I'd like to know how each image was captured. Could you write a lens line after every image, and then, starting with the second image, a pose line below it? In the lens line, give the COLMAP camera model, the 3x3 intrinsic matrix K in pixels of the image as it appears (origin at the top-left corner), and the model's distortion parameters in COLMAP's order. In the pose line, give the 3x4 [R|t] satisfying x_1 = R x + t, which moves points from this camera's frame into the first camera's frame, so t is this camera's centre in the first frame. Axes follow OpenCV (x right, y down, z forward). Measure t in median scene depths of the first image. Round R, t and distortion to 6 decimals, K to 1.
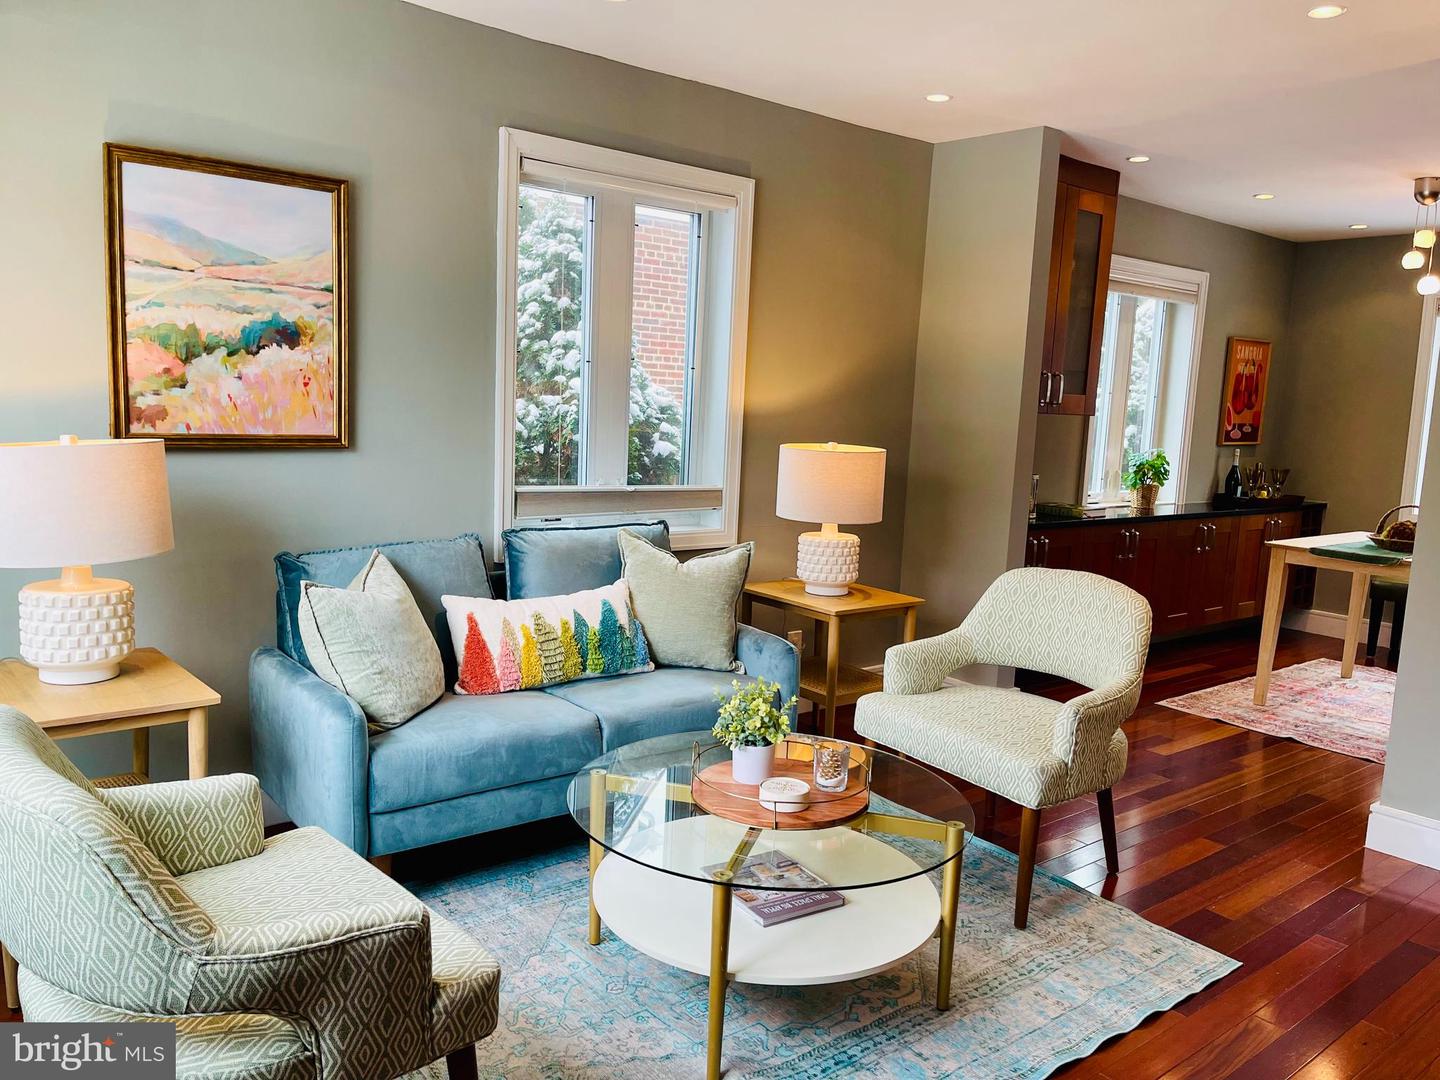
lens RADIAL K [[1085.5, 0, 708.1], [0, 1085.5, 541.9], [0, 0, 1]] dist [0.067598, -0.087000]
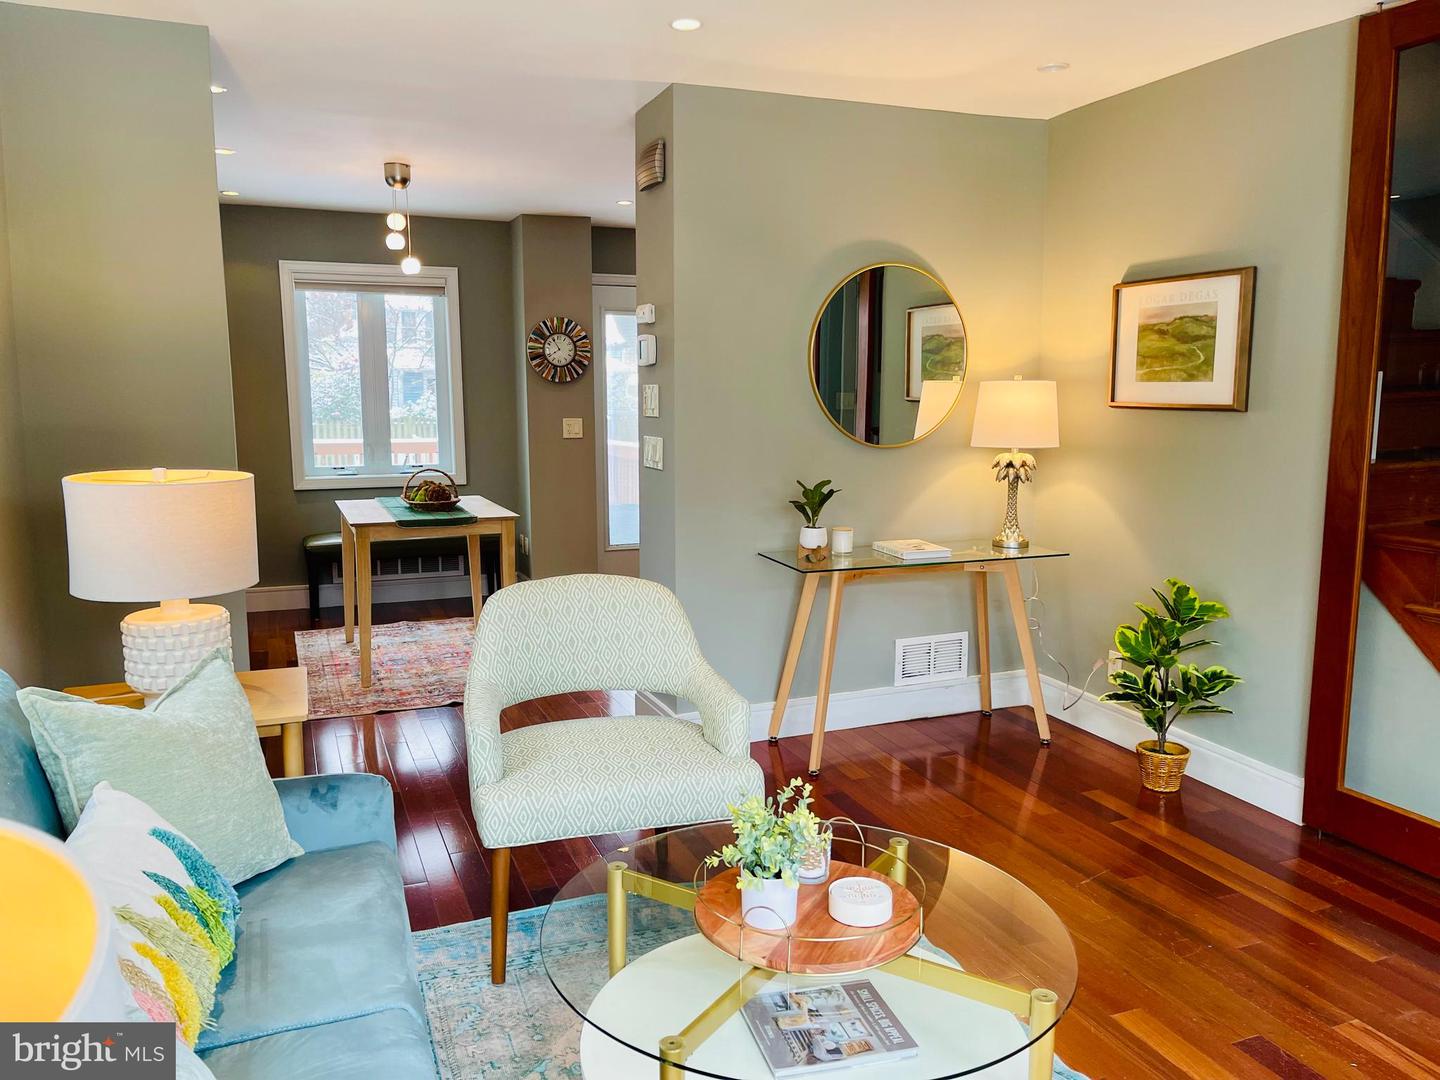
lens RADIAL K [[1085.5, 0, 712.3], [0, 1085.5, 544.7], [0, 0, 1]] dist [0.067598, -0.087000]
pose [[0.282240, -0.180200, 0.942268, -0.388251], [0.144646, 0.978965, 0.143891, -0.090814], [-0.948377, 0.095683, 0.302368, 0.492011]]
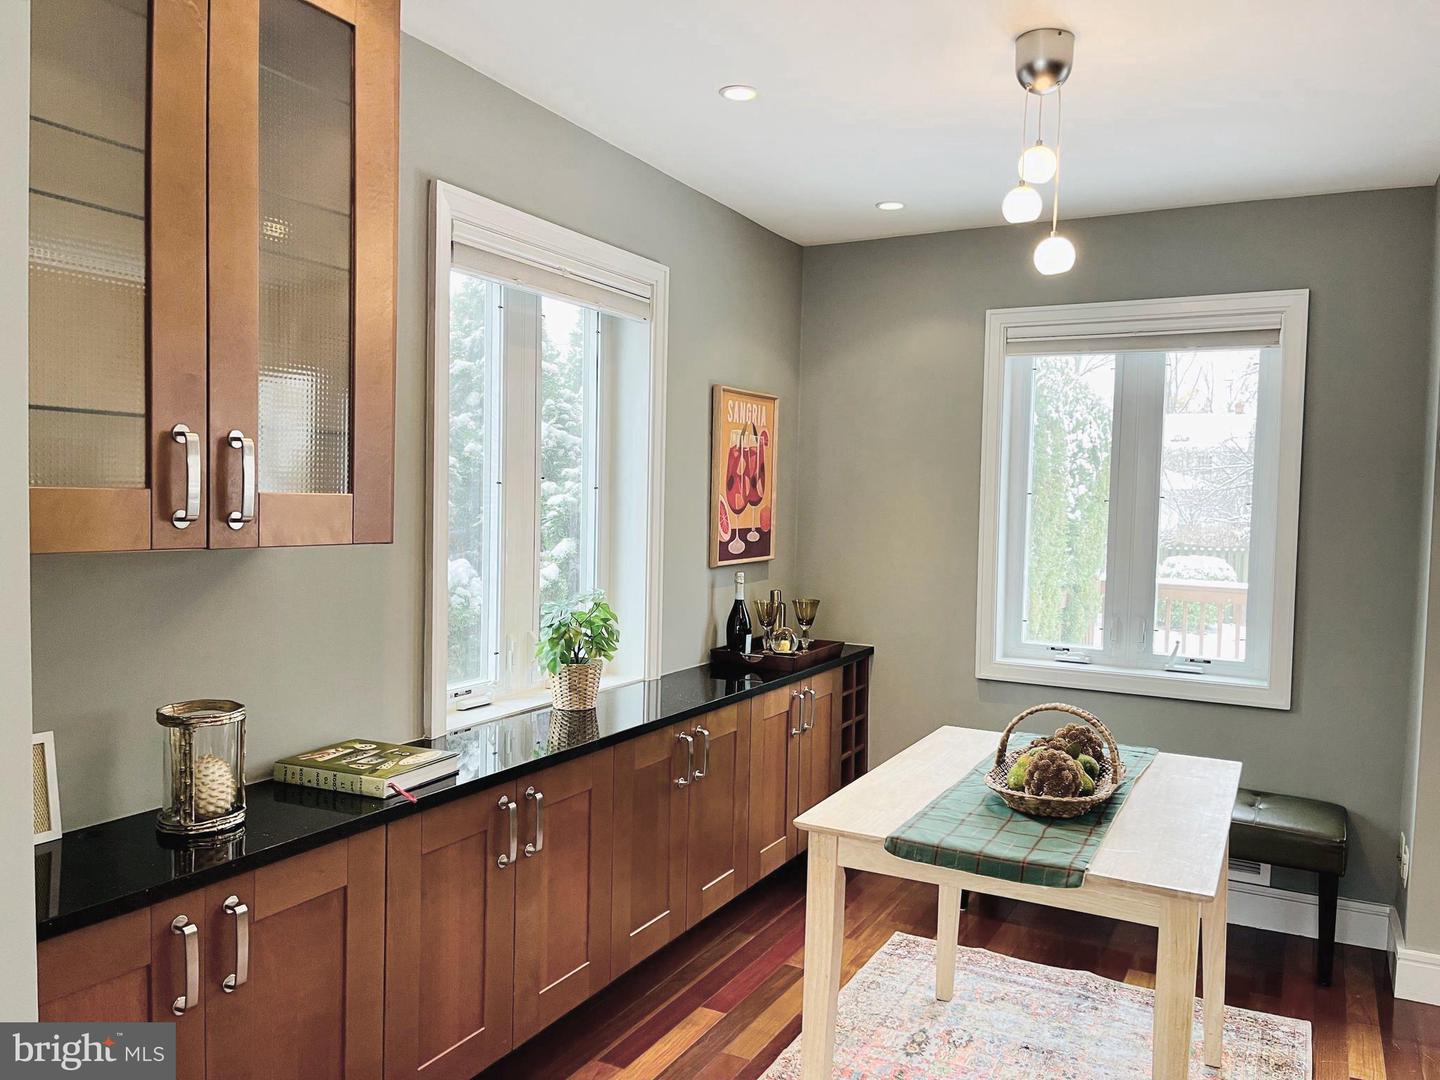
lens RADIAL K [[1085.5, 0, 718.0], [0, 1085.5, 538.8], [0, 0, 1]] dist [0.067598, -0.087000]
pose [[0.917835, -0.037455, 0.395191, 0.379836], [0.069490, 0.995326, -0.067056, -0.101487], [-0.390833, 0.089009, 0.916148, 0.736844]]
